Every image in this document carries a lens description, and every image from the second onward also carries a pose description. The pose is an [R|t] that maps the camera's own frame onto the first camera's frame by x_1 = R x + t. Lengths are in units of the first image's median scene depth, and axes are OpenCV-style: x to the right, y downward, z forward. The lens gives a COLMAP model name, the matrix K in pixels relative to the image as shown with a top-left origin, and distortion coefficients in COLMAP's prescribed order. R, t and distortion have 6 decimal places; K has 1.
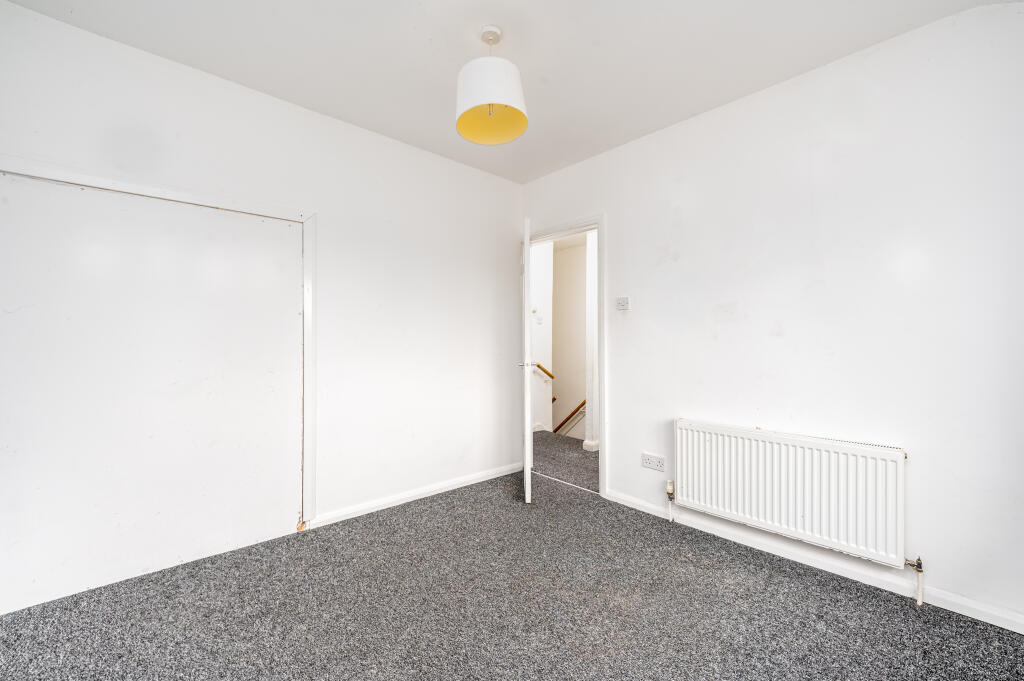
lens RADIAL K [[423.3, 0, 517.0], [0, 423.3, 338.9], [0, 0, 1]] dist [0.011631, -0.002506]
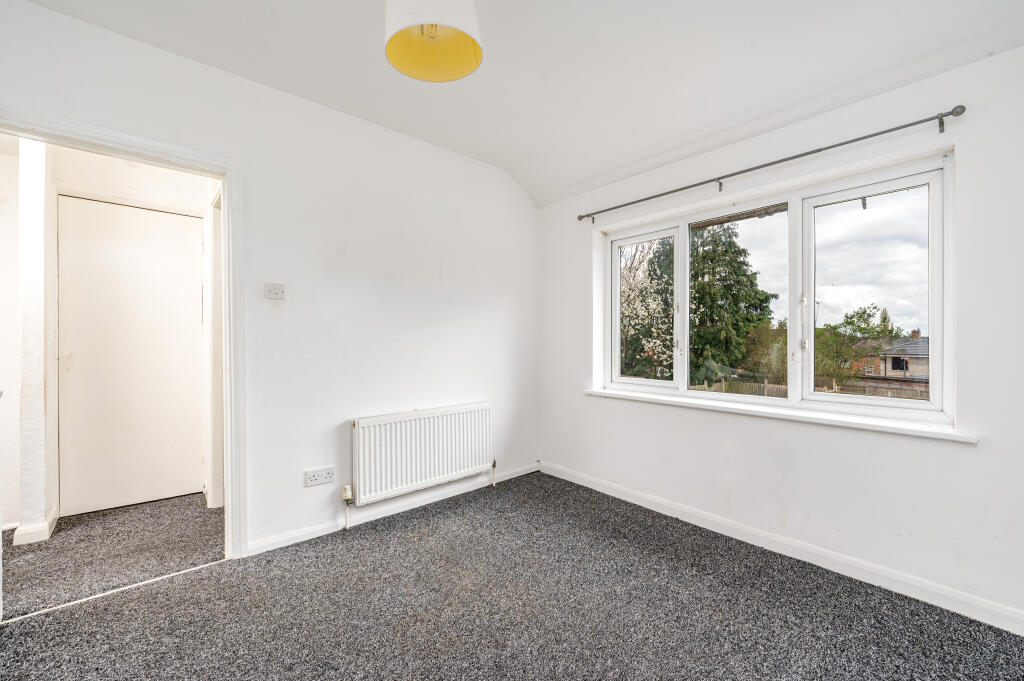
lens RADIAL K [[423.3, 0, 511.6], [0, 423.3, 343.7], [0, 0, 1]] dist [0.011631, -0.002506]
pose [[0.023810, -0.008744, 0.999678, -0.607706], [-0.004988, 0.999948, 0.008865, 0.004374], [-0.999704, -0.005198, 0.023765, 0.642549]]
